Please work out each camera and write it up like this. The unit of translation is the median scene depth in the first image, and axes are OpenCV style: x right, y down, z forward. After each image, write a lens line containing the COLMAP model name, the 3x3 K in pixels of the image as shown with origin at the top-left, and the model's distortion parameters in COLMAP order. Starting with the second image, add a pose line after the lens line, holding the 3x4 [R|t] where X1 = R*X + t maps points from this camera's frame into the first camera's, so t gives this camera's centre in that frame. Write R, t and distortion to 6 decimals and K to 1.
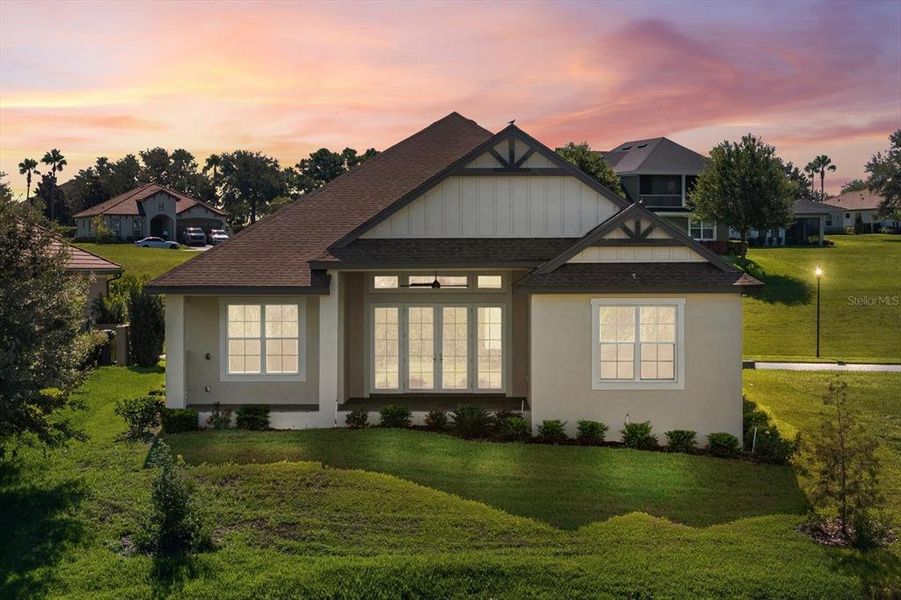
lens RADIAL K [[1344.3, 0, 450.5], [0, 1344.3, 300.0], [0, 0, 1]] dist [0.001397, 0.008718]
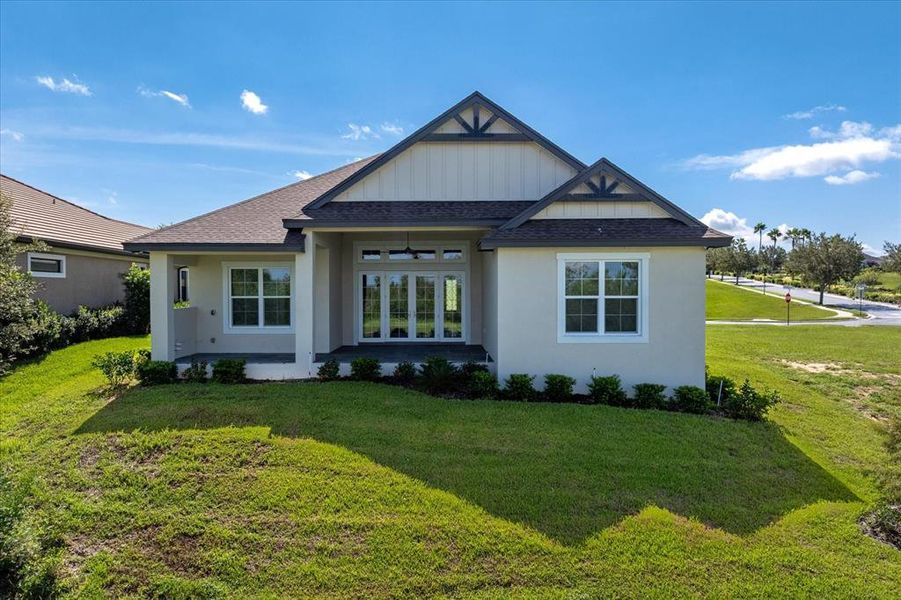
lens RADIAL K [[444.5, 0, 450.5], [0, 444.5, 300.0], [0, 0, 1]] dist [0.001687, 0.000479]
pose [[0.998993, -0.000265, 0.044871, 0.009539], [0.000188, 0.999998, 0.001732, 0.033209], [-0.044872, -0.001721, 0.998991, 0.656411]]
